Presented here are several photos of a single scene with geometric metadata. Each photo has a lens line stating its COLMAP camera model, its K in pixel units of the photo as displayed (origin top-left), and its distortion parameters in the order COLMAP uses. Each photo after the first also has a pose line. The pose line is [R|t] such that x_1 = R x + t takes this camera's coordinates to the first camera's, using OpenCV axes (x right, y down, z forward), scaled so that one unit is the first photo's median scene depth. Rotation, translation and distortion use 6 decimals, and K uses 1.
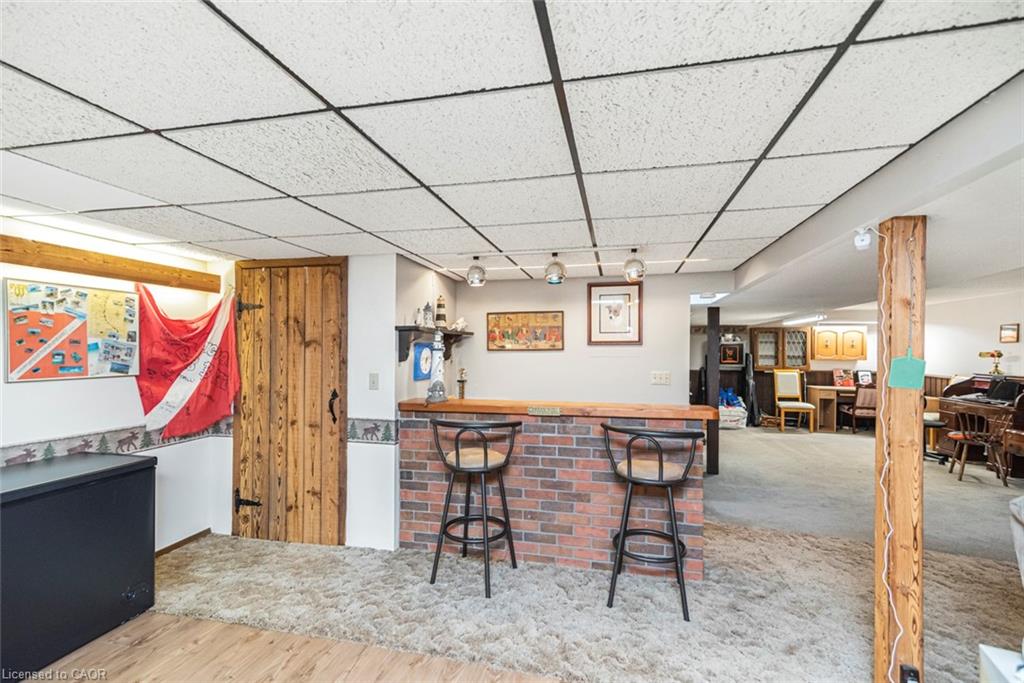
lens RADIAL K [[473.4, 0, 501.2], [0, 473.4, 354.8], [0, 0, 1]] dist [0.016288, -0.000401]
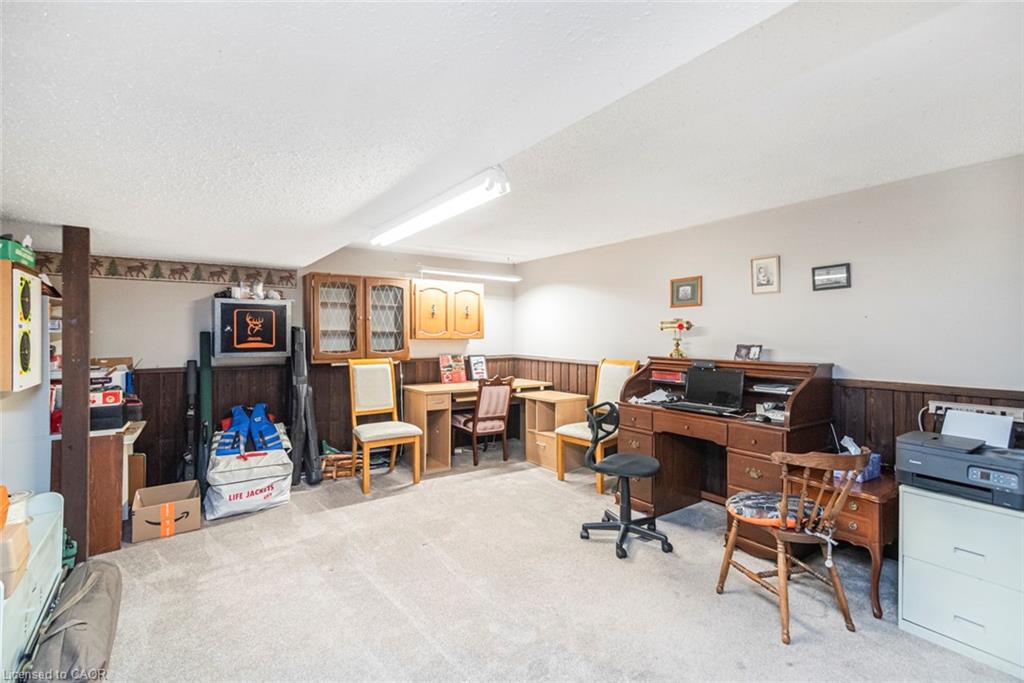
lens RADIAL K [[473.4, 0, 516.6], [0, 473.4, 333.5], [0, 0, 1]] dist [0.016288, -0.000401]
pose [[0.654525, -0.001422, 0.756039, 0.317538], [0.010314, 0.999922, -0.007049, 0.009063], [-0.755970, 0.012412, 0.654488, 0.550482]]
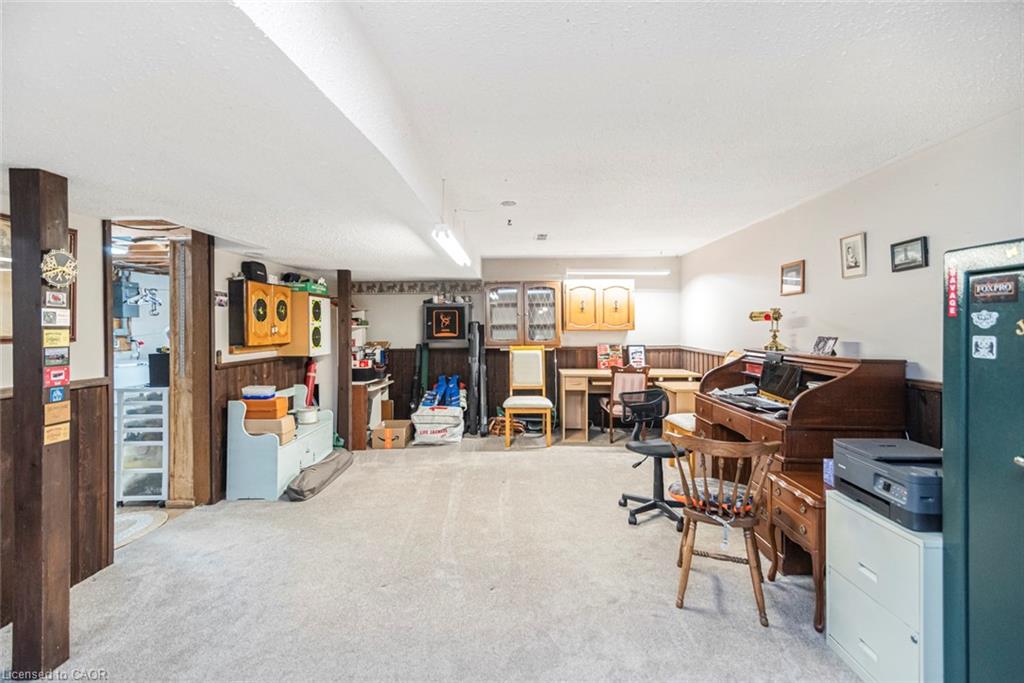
lens RADIAL K [[473.4, 0, 501.7], [0, 473.4, 328.4], [0, 0, 1]] dist [0.016288, -0.000401]
pose [[0.978528, -0.010392, 0.205852, 0.434587], [0.011837, 0.999913, -0.005789, 0.010434], [-0.205774, 0.008101, 0.978566, 0.374867]]
